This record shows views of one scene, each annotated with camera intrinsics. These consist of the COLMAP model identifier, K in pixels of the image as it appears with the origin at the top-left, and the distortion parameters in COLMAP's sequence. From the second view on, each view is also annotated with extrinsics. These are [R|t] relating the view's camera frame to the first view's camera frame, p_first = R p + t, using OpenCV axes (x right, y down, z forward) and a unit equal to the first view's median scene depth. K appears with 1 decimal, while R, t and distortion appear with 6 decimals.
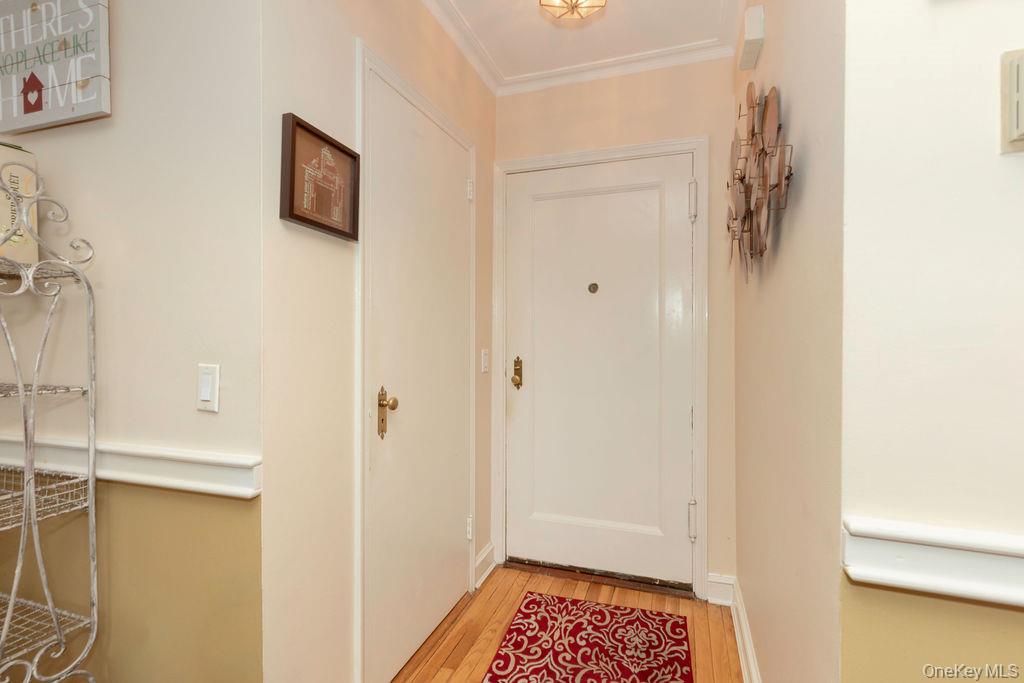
lens RADIAL K [[462.0, 0, 508.4], [0, 462.0, 340.0], [0, 0, 1]] dist [-0.000267, -0.000180]
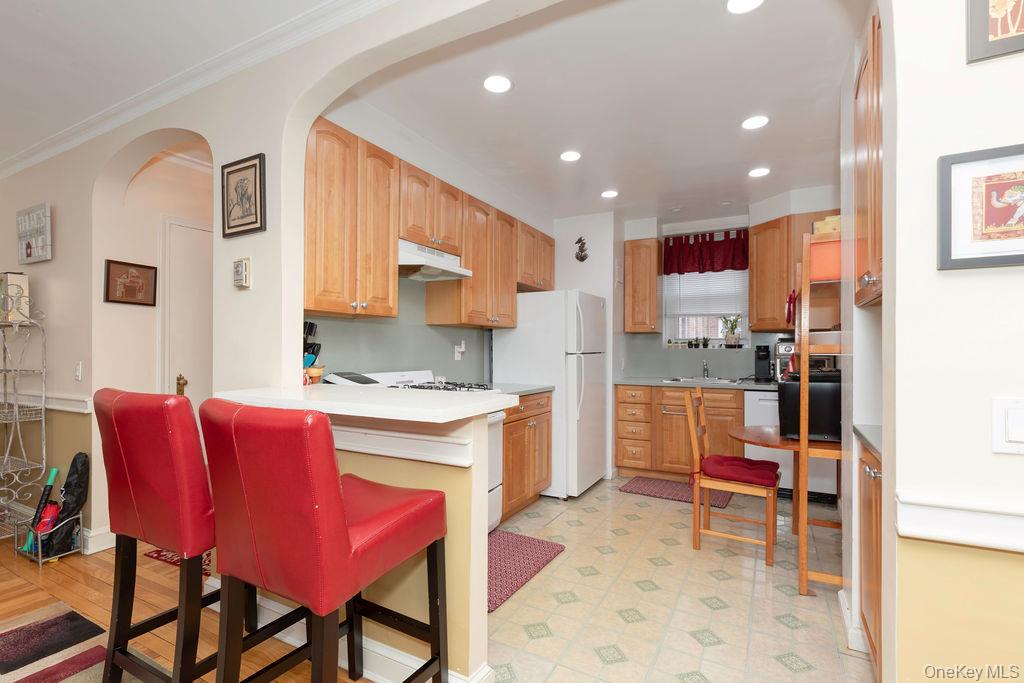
lens RADIAL K [[464.9, 0, 482.5], [0, 464.9, 348.4], [0, 0, 1]] dist [0.011172, 0.000121]
pose [[0.979852, 0.002894, -0.199706, 1.859884], [-0.004189, 0.999973, -0.006065, -0.011904], [0.199683, 0.006779, 0.979837, -0.970955]]
